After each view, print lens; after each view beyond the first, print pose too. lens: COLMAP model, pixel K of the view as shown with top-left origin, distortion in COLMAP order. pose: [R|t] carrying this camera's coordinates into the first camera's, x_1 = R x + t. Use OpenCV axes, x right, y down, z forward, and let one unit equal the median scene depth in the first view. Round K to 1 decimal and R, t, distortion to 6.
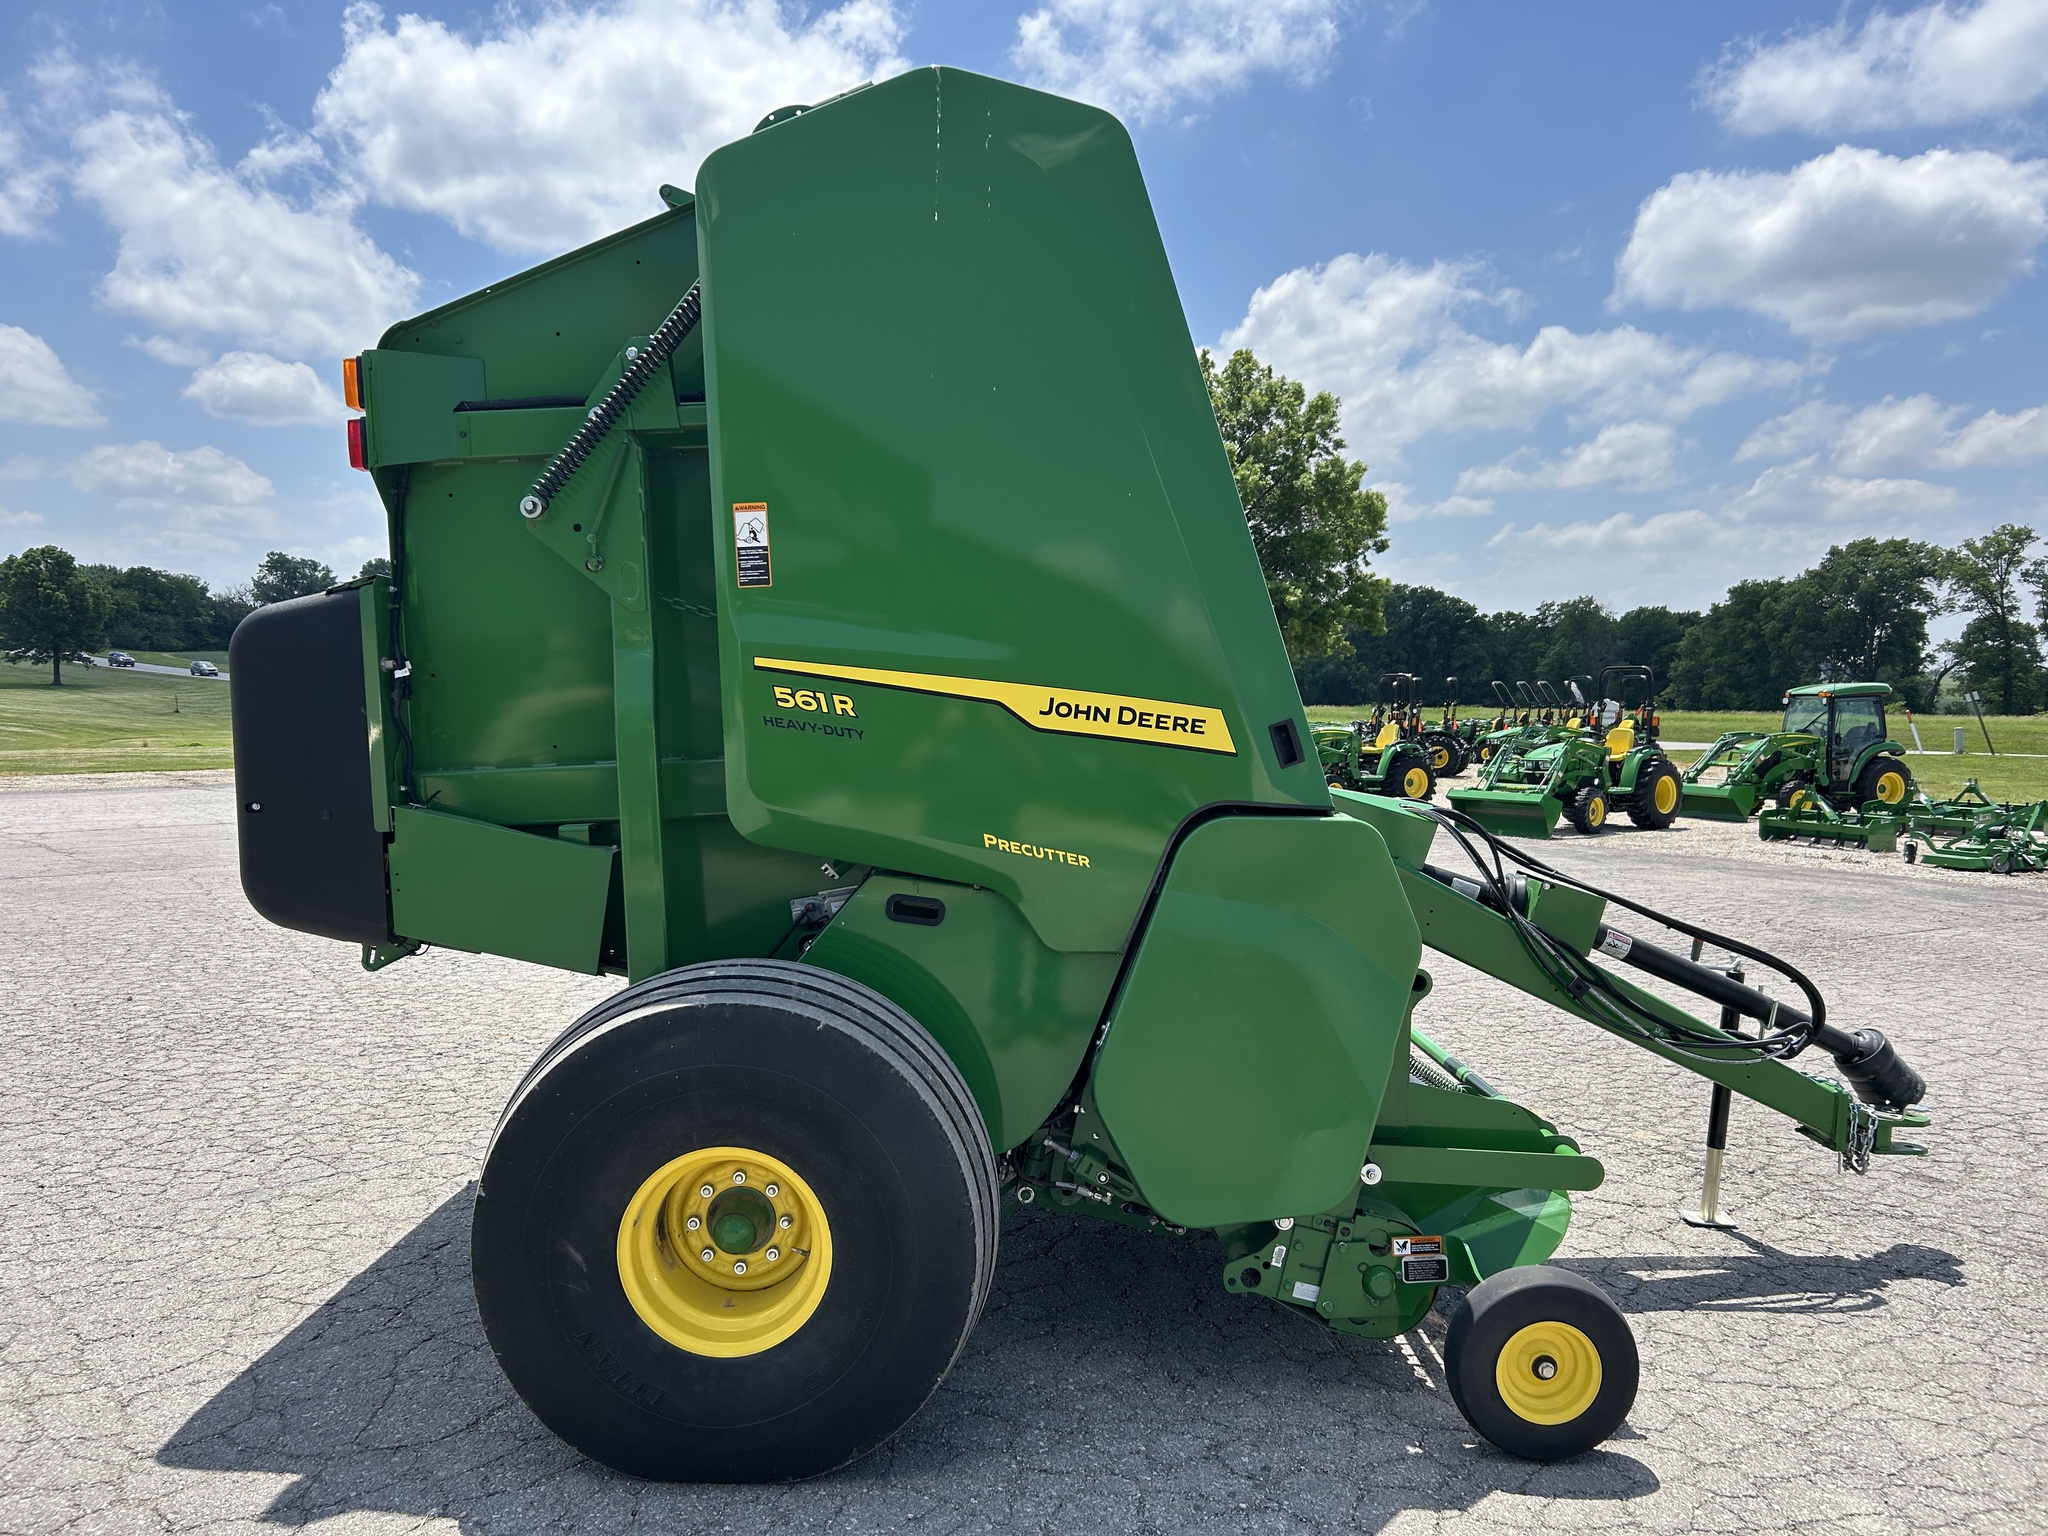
lens RADIAL K [[1565.9, 0, 1058.1], [0, 1565.9, 763.0], [0, 0, 1]] dist [0.117634, -0.140509]
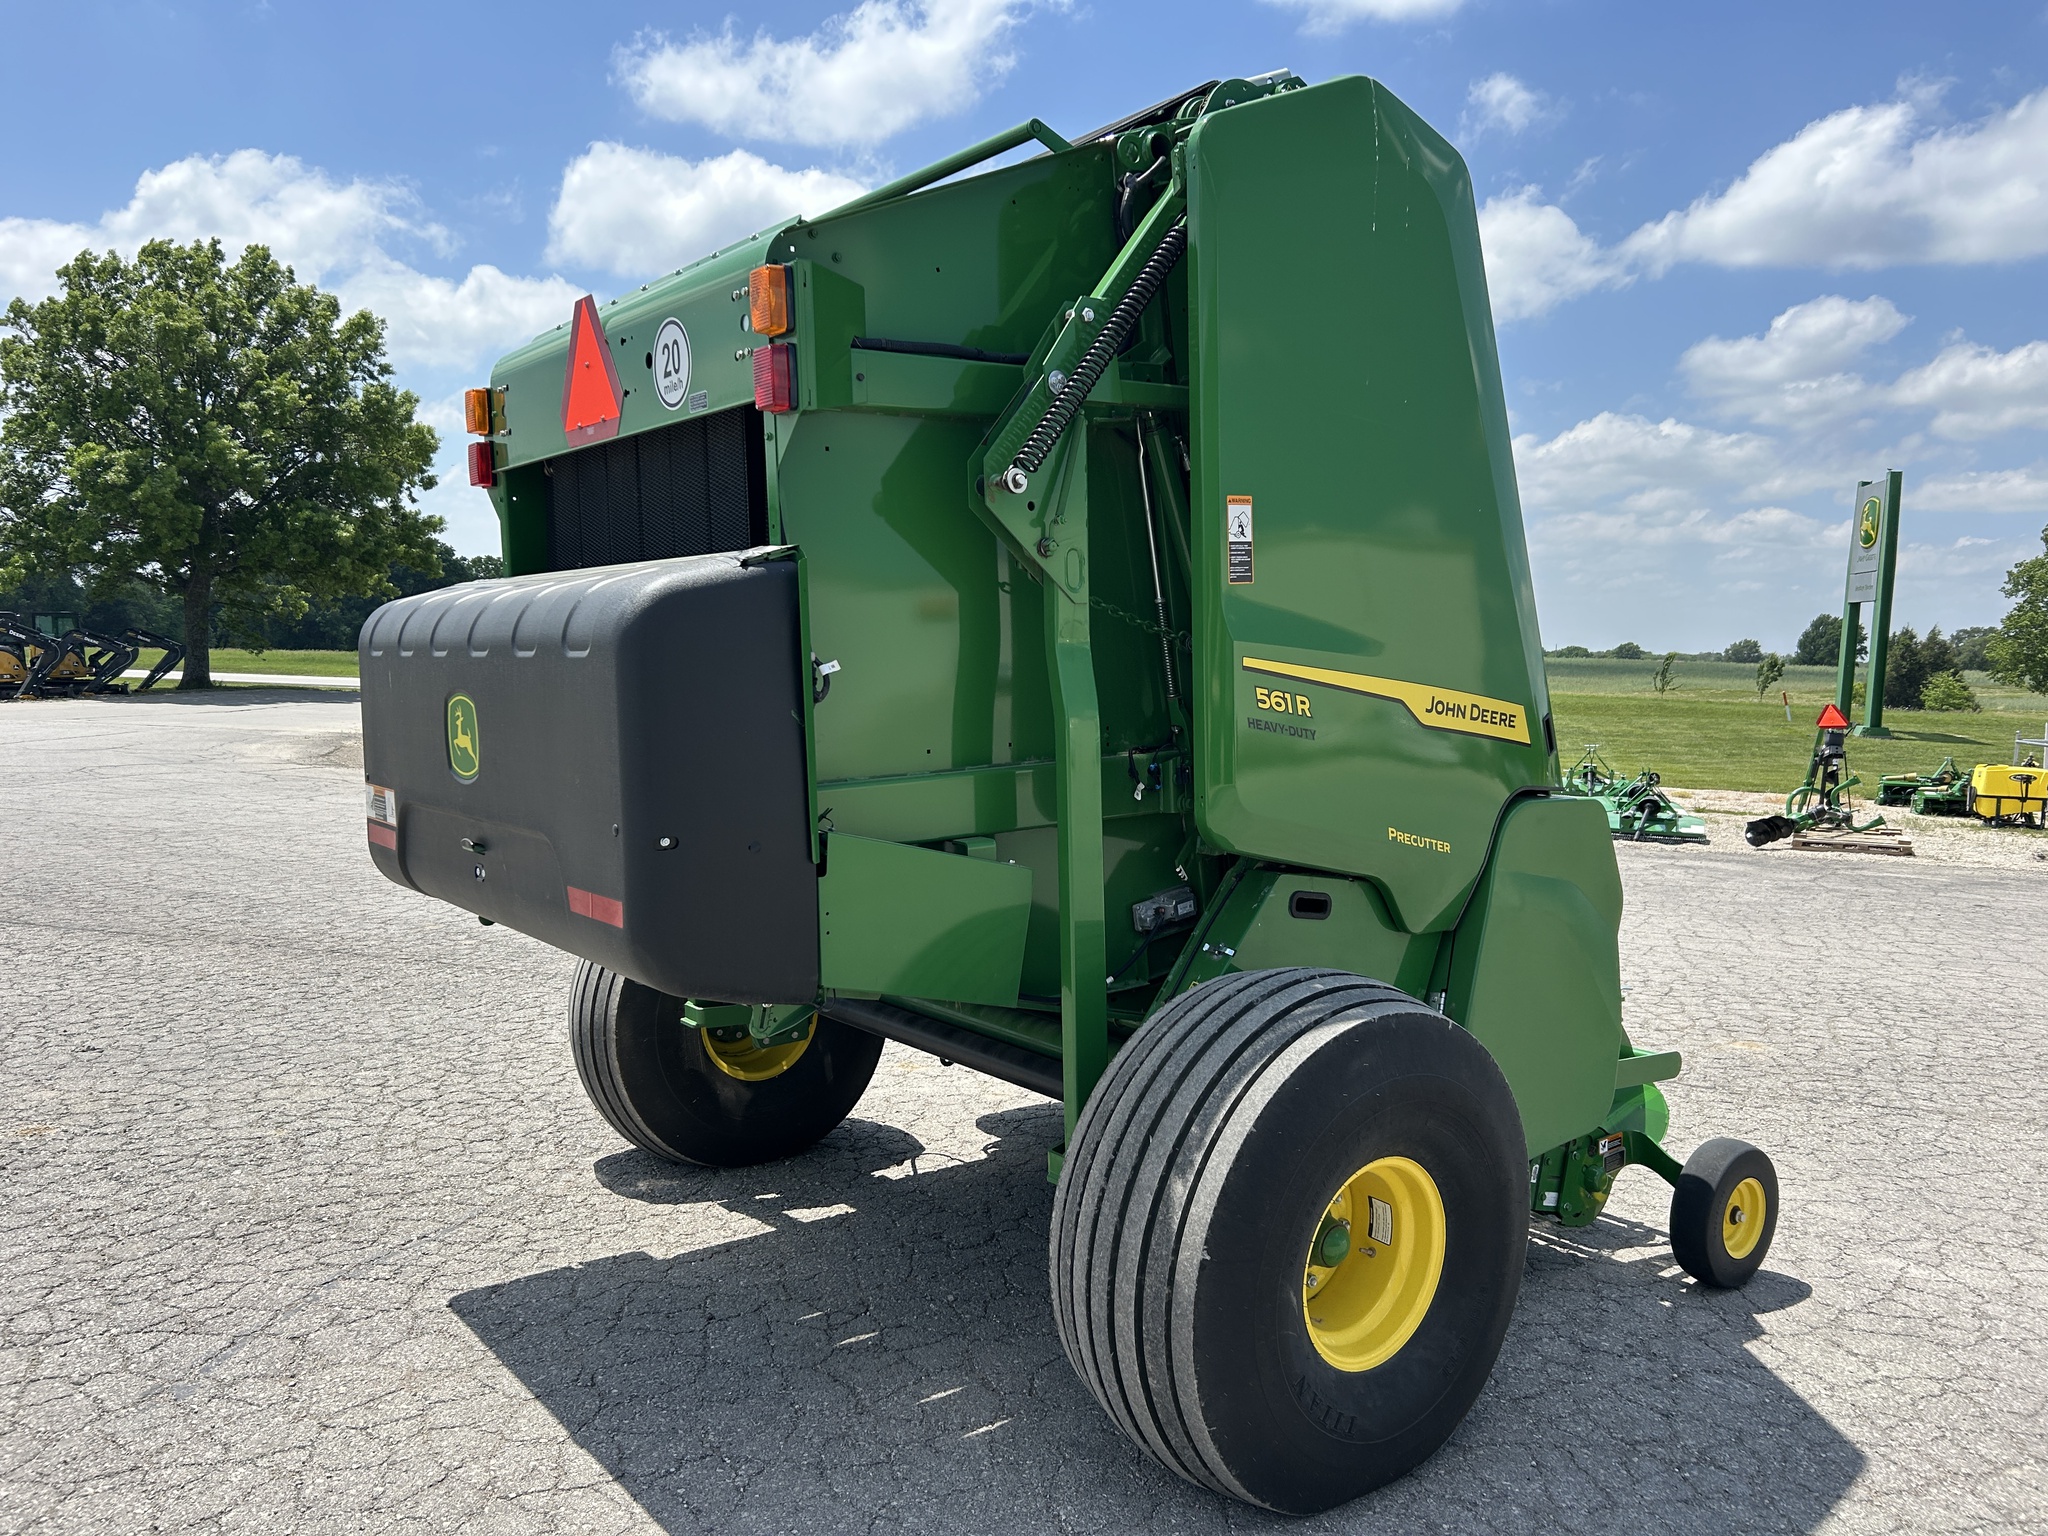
lens RADIAL K [[1596.7, 0, 1023.3], [0, 1596.7, 707.8], [0, 0, 1]] dist [-0.001677, -0.065292]
pose [[0.782194, -0.010797, 0.622942, -0.108195], [0.009811, 0.999939, 0.005013, -0.005051], [-0.622958, 0.002191, 0.782252, 0.038552]]
